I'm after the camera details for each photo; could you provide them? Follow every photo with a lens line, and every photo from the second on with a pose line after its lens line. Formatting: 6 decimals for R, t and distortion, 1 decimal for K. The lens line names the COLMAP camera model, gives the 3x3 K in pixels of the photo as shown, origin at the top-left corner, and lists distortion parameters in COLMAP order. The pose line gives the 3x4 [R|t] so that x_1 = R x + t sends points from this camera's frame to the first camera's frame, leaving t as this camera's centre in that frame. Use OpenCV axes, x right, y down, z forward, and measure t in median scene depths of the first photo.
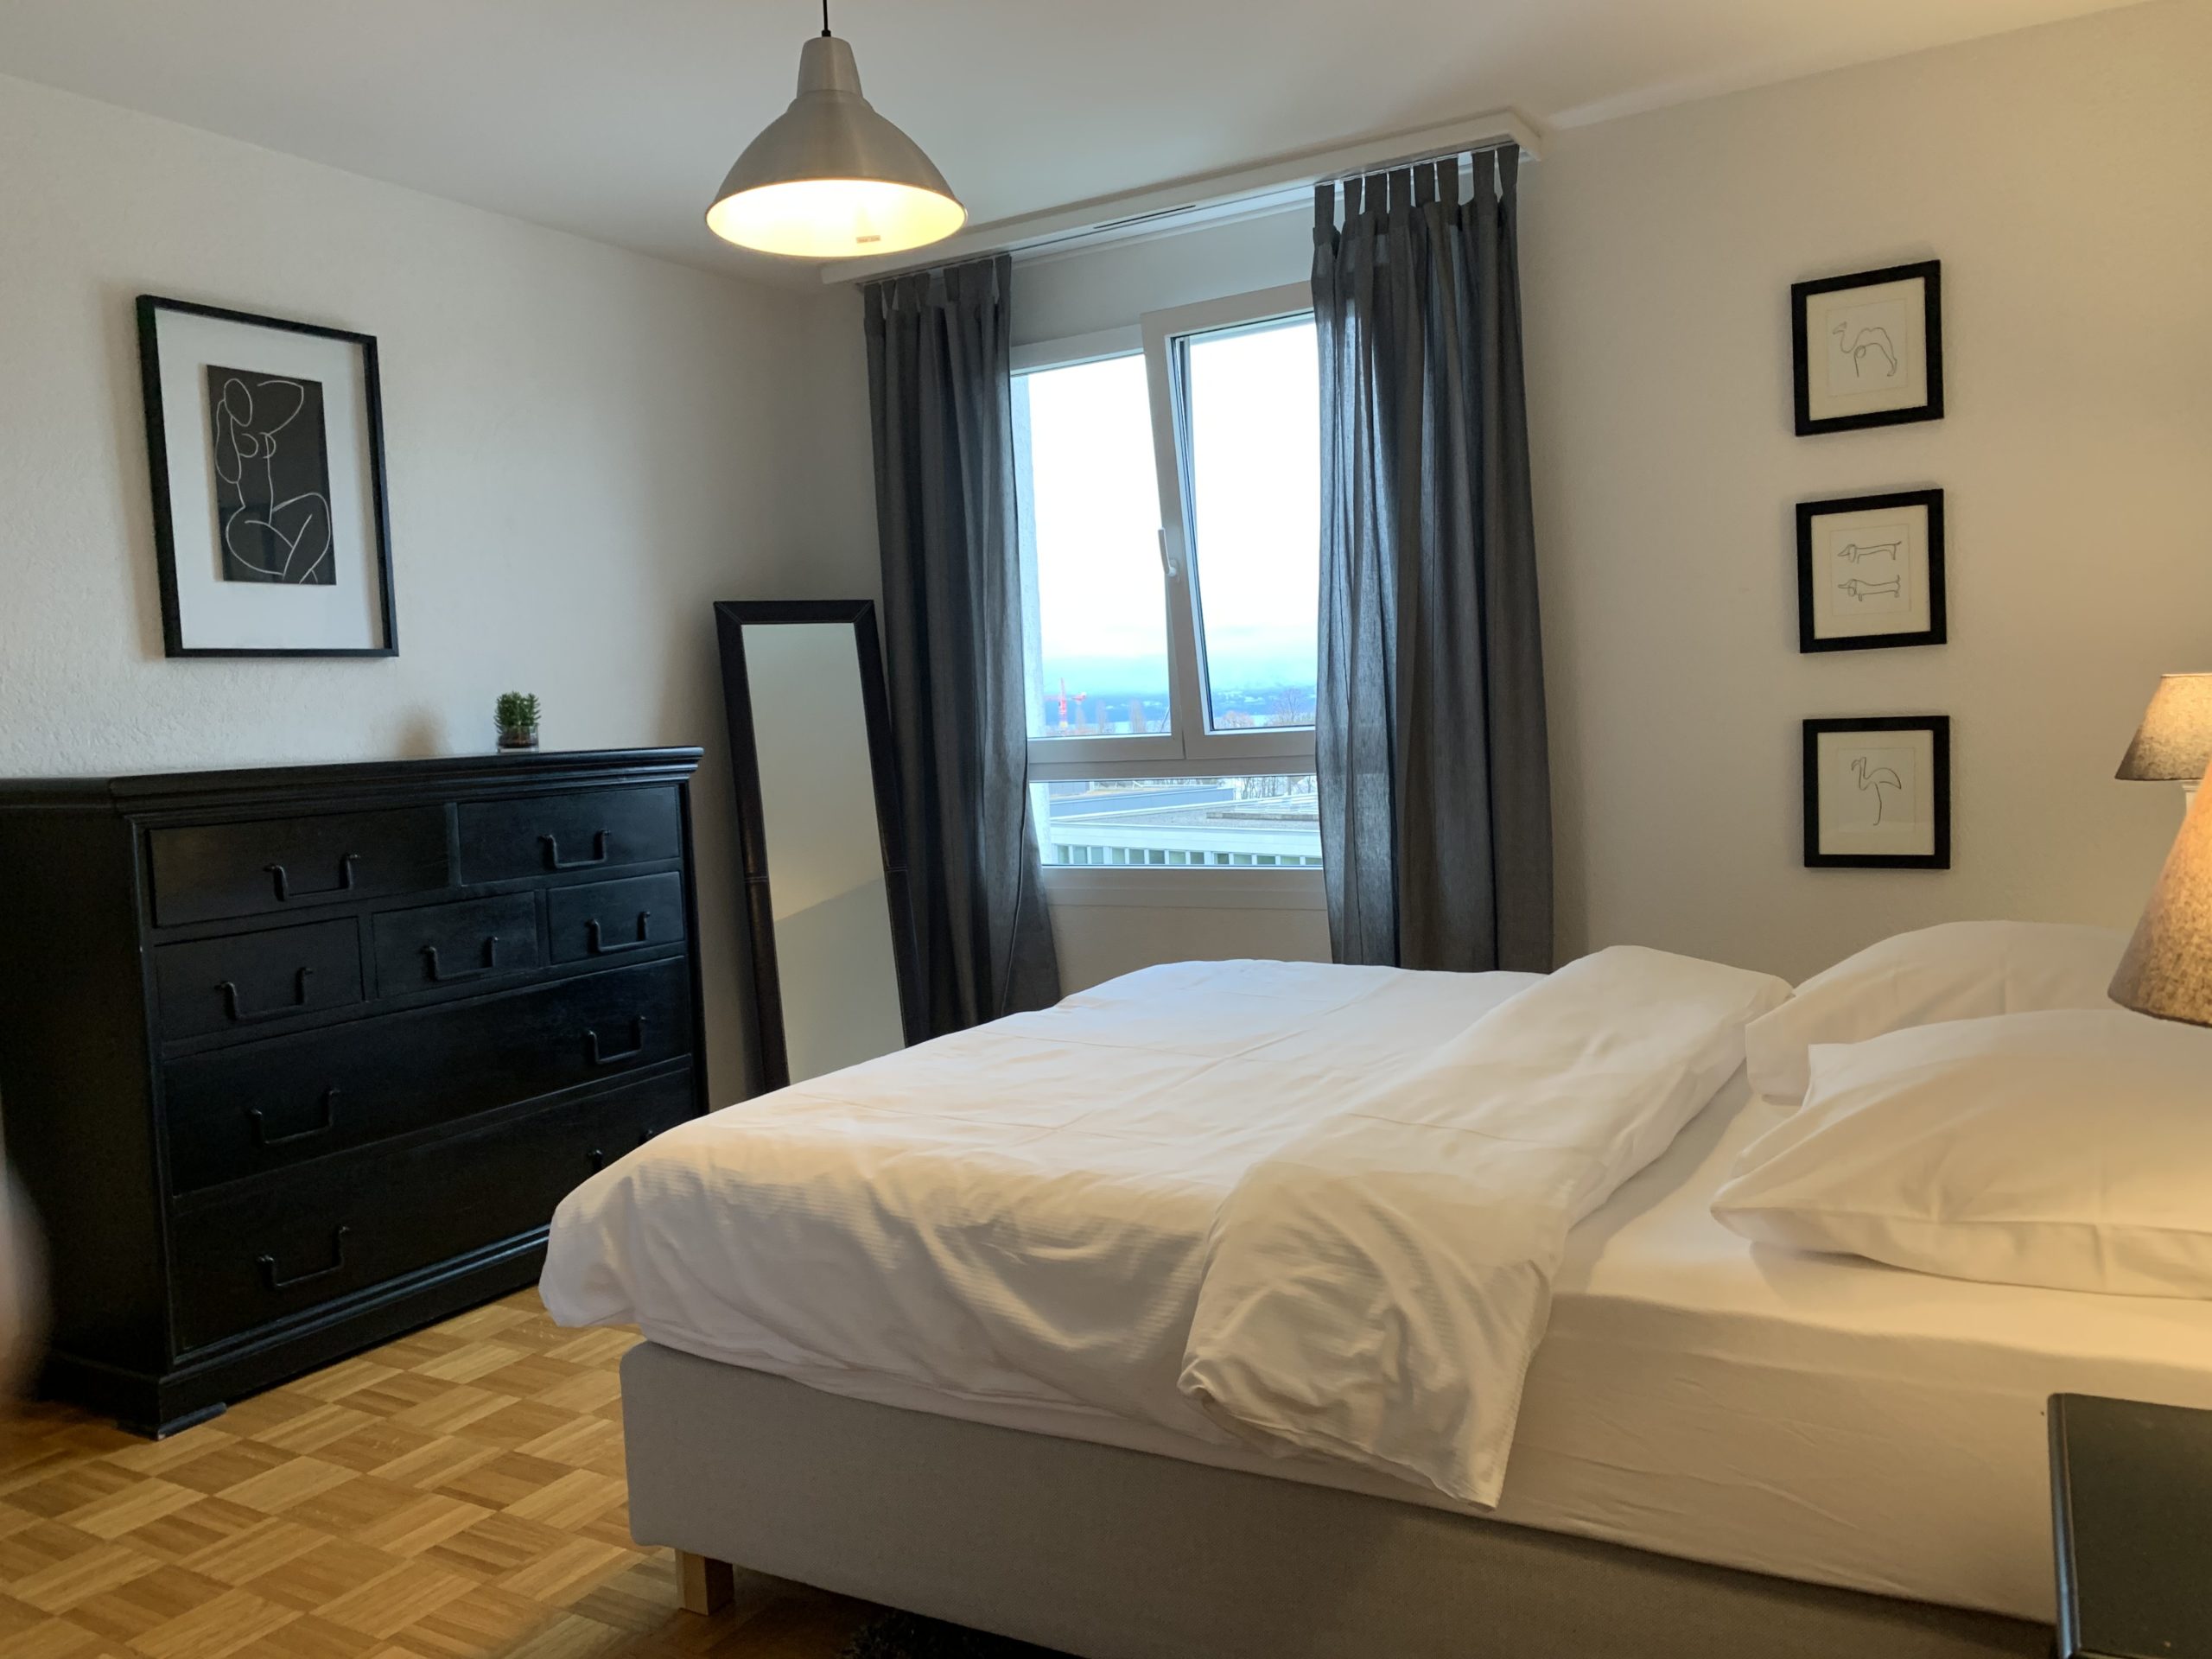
lens RADIAL K [[1714.2, 0, 1106.0], [0, 1714.2, 829.5], [0, 0, 1]] dist [0.078714, -0.083250]
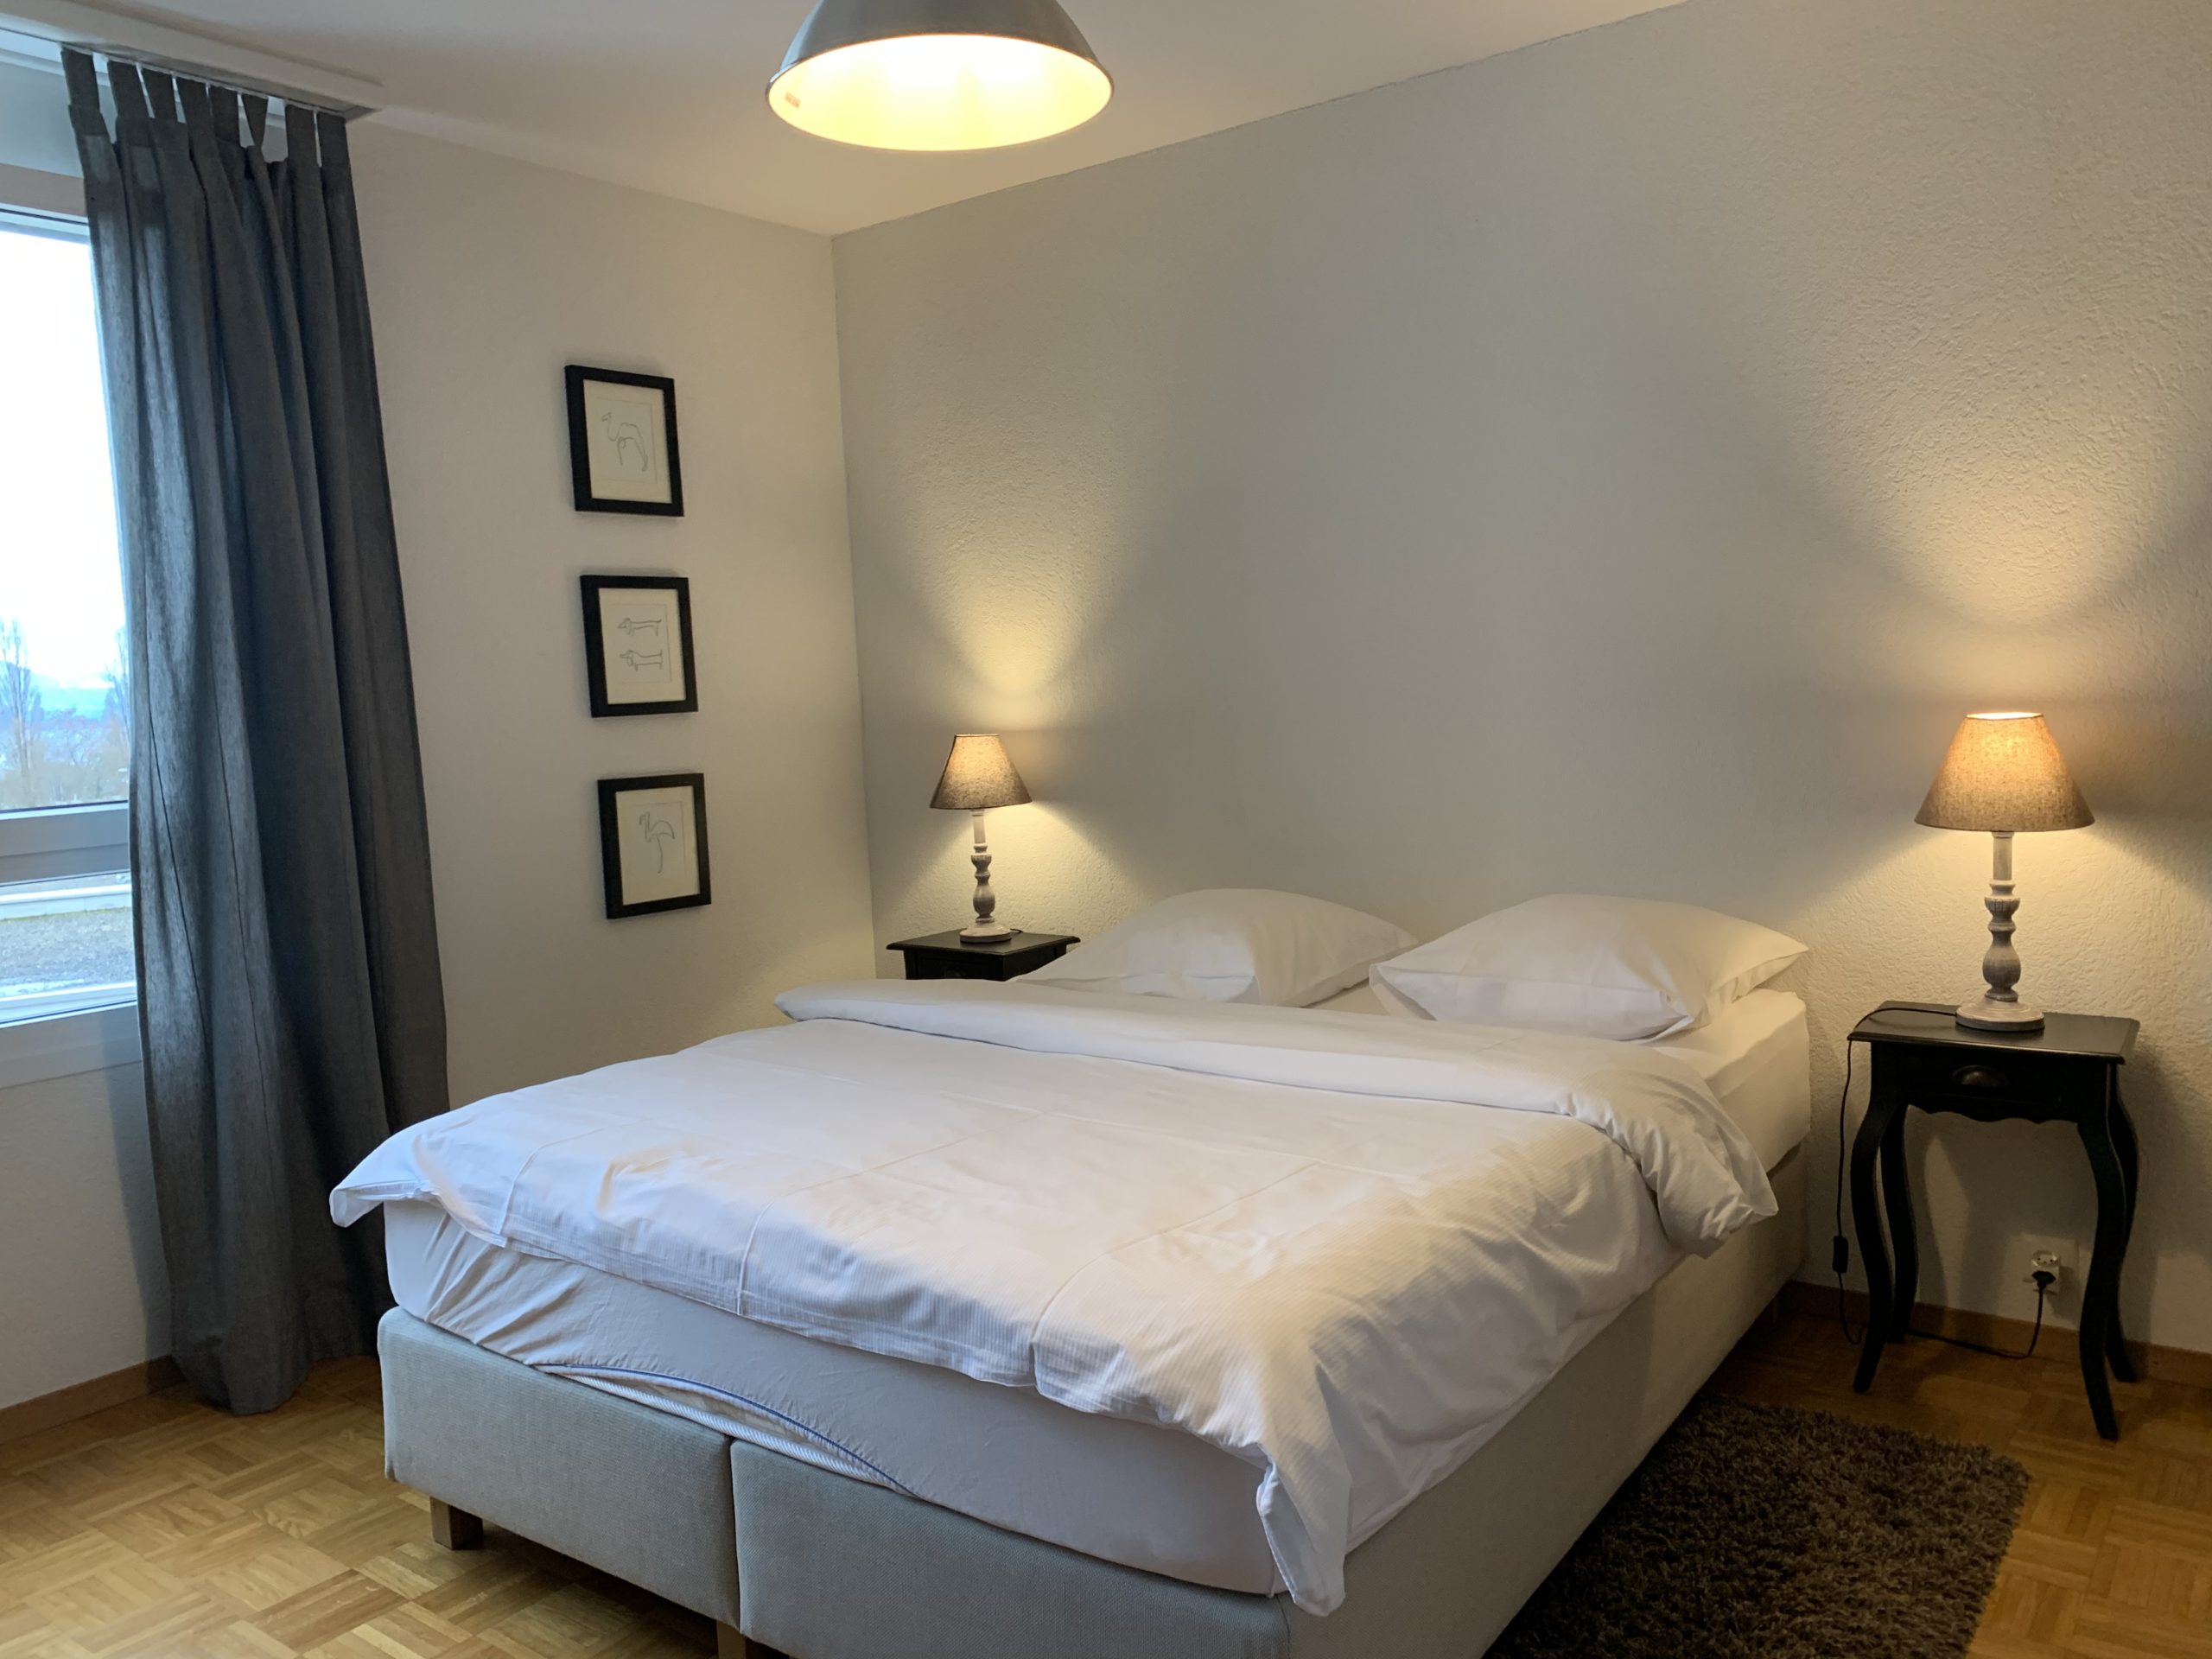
lens RADIAL K [[1714.2, 0, 1106.0], [0, 1714.2, 829.5], [0, 0, 1]] dist [0.078714, -0.083250]
pose [[0.104261, -0.049870, 0.993299, -0.987543], [0.104252, 0.993788, 0.038952, -0.068733], [-0.989071, 0.099492, 0.108813, 0.948823]]
